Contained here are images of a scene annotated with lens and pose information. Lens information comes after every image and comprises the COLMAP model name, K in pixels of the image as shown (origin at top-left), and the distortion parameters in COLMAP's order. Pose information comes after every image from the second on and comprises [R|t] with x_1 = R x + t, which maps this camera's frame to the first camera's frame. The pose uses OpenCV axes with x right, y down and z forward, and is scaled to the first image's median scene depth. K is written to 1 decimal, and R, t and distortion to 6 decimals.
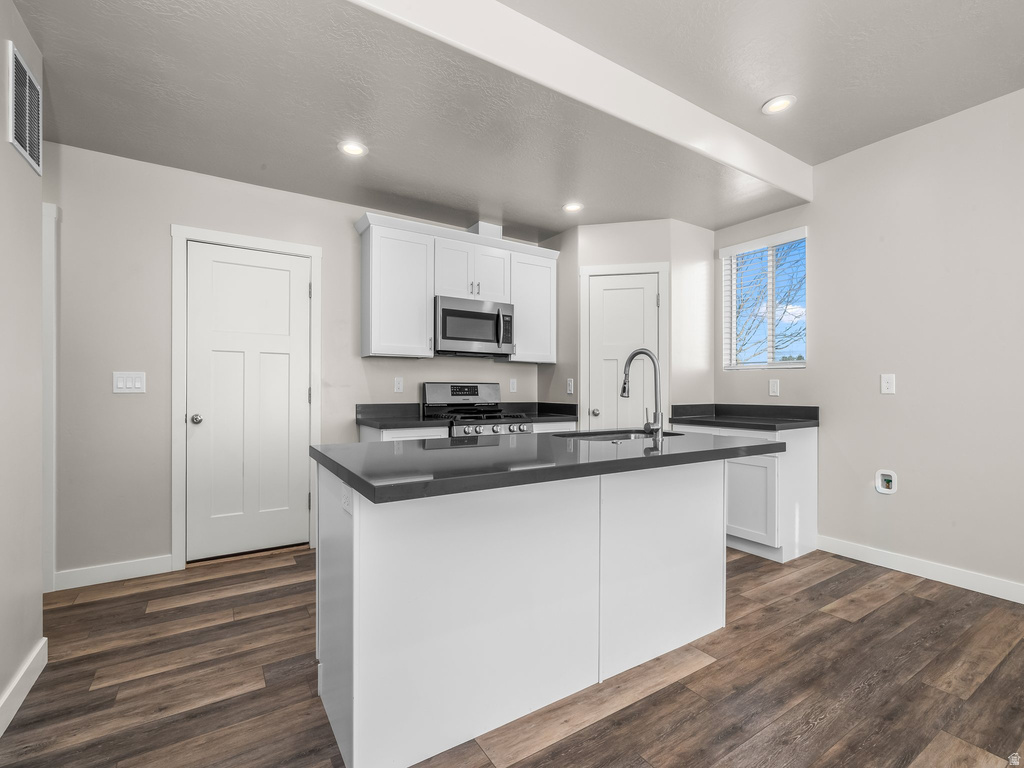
lens RADIAL K [[464.1, 0, 507.1], [0, 464.1, 389.0], [0, 0, 1]] dist [-0.008638, 0.001357]
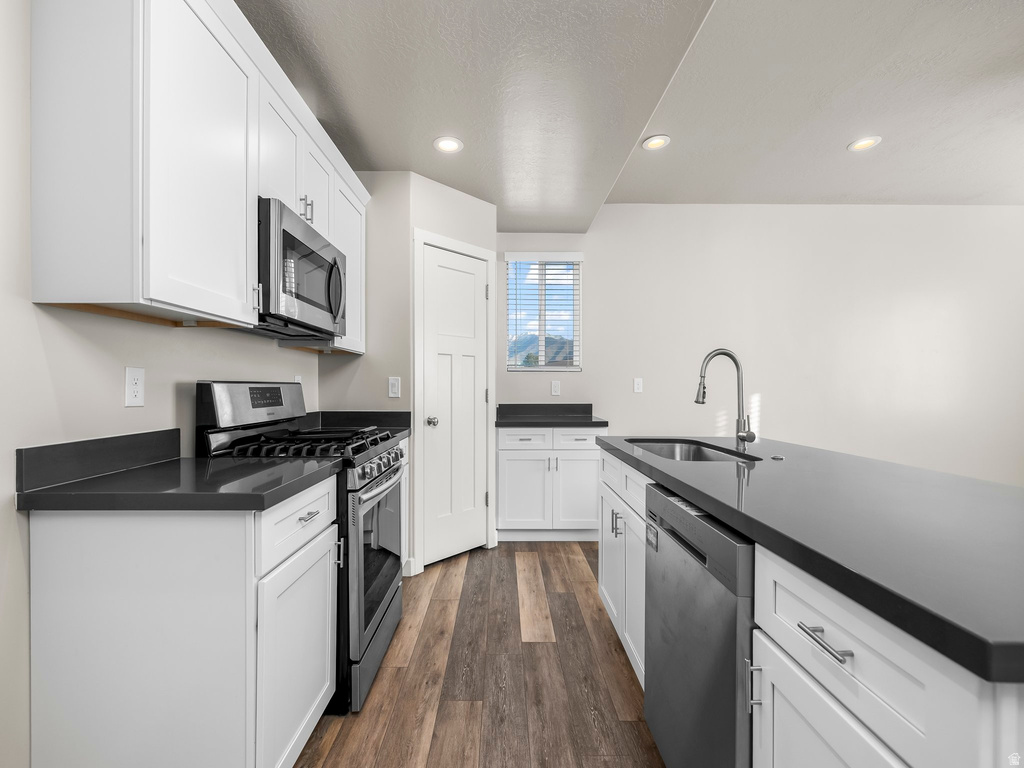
lens RADIAL K [[433.1, 0, 506.2], [0, 433.1, 382.1], [0, 0, 1]] dist [-0.002304, 0.000431]
pose [[0.527398, 0.006357, 0.849594, -0.424590], [0.000336, 0.999970, -0.007691, -0.010475], [-0.849618, 0.004342, 0.527381, 0.596855]]
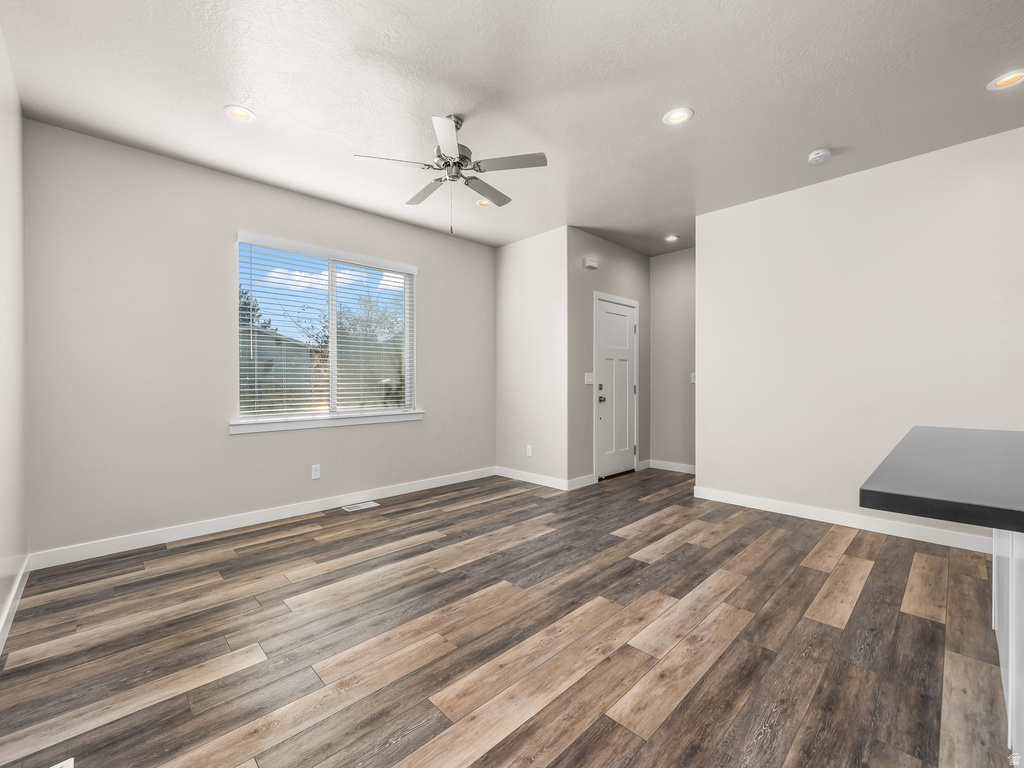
lens RADIAL K [[433.1, 0, 500.1], [0, 433.1, 380.4], [0, 0, 1]] dist [-0.002304, 0.000431]
pose [[-0.981897, -0.002355, -0.189399, 0.674243], [-0.002988, 0.999991, 0.003055, -0.003209], [0.189390, 0.003566, -0.981895, 0.867098]]
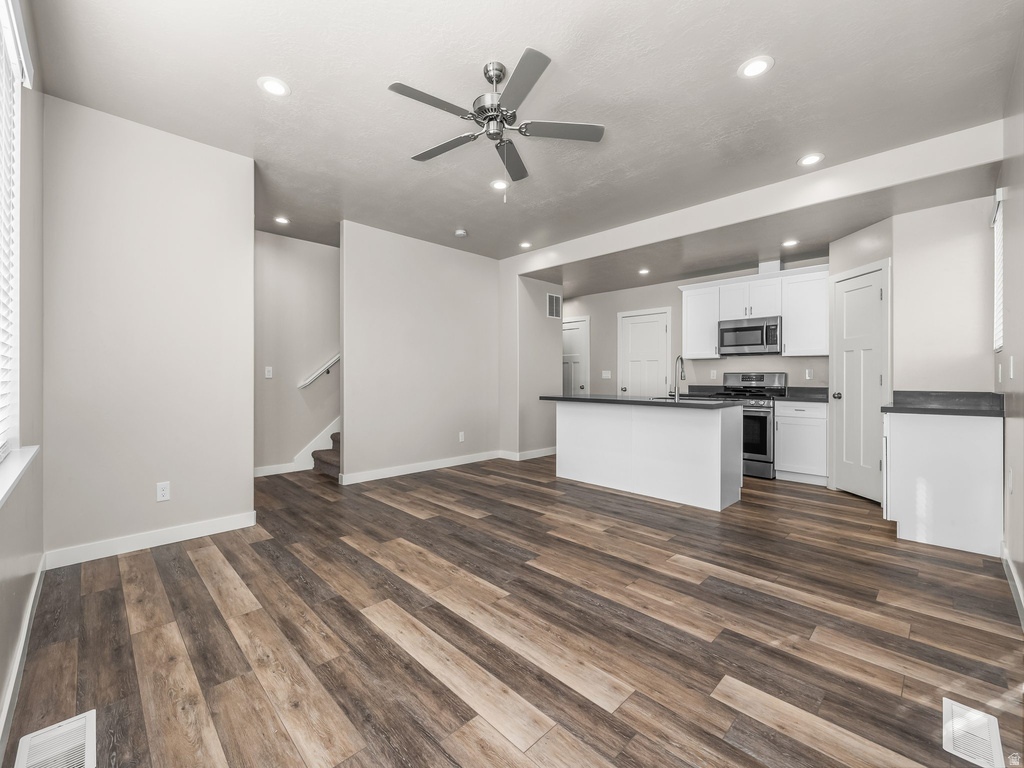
lens RADIAL K [[433.1, 0, 504.0], [0, 433.1, 375.0], [0, 0, 1]] dist [-0.002304, 0.000431]
pose [[0.205159, -0.010220, -0.978675, 1.303741], [-0.003552, 0.999931, -0.011186, 0.014625], [0.978722, 0.005771, 0.205108, -0.091054]]
